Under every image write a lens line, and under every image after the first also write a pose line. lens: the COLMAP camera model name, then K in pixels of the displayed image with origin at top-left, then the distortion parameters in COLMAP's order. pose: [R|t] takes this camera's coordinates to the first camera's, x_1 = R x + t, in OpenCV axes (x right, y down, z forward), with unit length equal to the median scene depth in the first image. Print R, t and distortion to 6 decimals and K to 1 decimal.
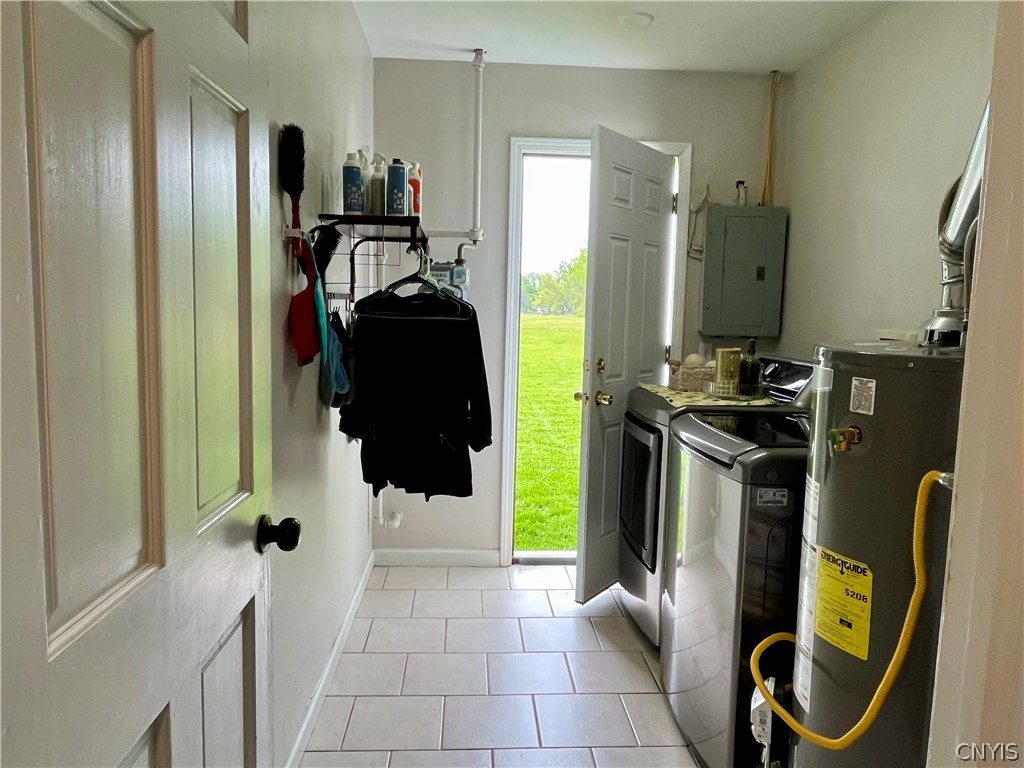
lens RADIAL K [[744.5, 0, 512.0], [0, 744.5, 384.0], [0, 0, 1]] dist [0.039808, -0.010900]
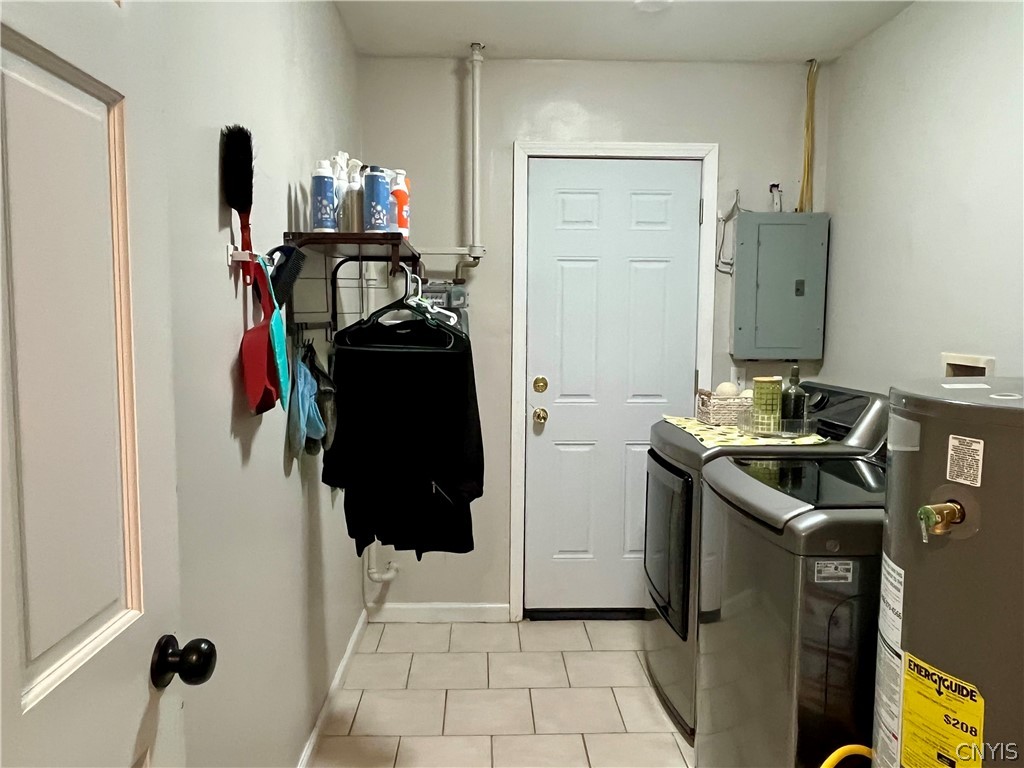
lens RADIAL K [[744.5, 0, 512.0], [0, 744.5, 384.0], [0, 0, 1]] dist [0.039808, -0.010900]
pose [[0.999420, -0.014494, -0.030827, 0.024469], [0.014043, 0.999792, -0.014805, -0.034696], [0.031035, 0.014364, 0.999415, 0.143714]]
